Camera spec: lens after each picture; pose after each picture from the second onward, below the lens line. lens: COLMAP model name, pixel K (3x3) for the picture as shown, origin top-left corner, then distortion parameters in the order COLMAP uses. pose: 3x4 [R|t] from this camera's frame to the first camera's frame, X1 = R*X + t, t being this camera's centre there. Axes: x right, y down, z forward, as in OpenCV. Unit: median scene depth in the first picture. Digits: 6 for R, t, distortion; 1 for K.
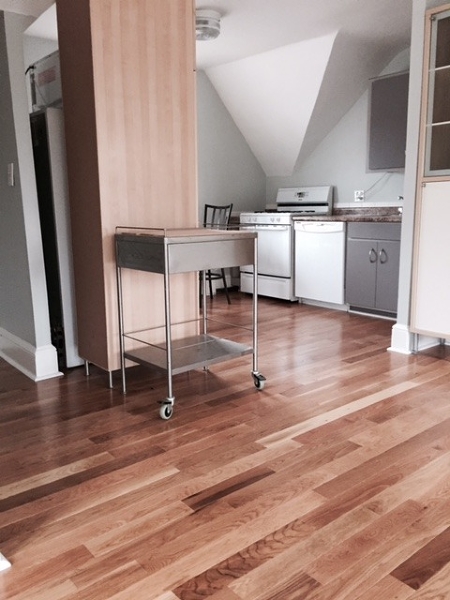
lens RADIAL K [[516.7, 0, 224.0], [0, 516.7, 290.7], [0, 0, 1]] dist [0.030128, -0.012890]
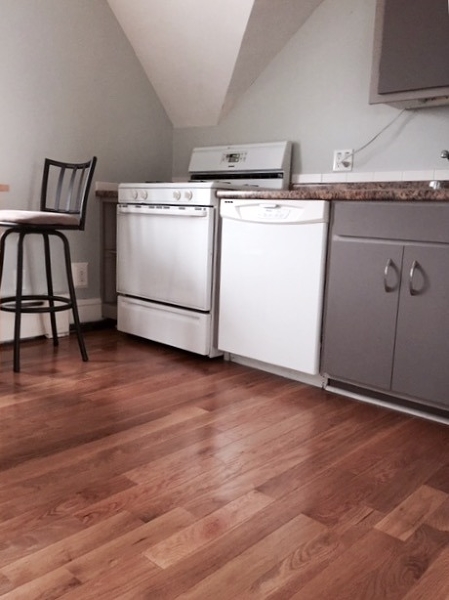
lens RADIAL K [[516.7, 0, 223.5], [0, 516.7, 290.7], [0, 0, 1]] dist [0.030128, -0.012890]
pose [[0.988738, 0.030394, 0.146540, 0.070490], [-0.028762, 0.999499, -0.013244, -0.040667], [-0.146869, 0.008880, 0.989116, 0.519087]]
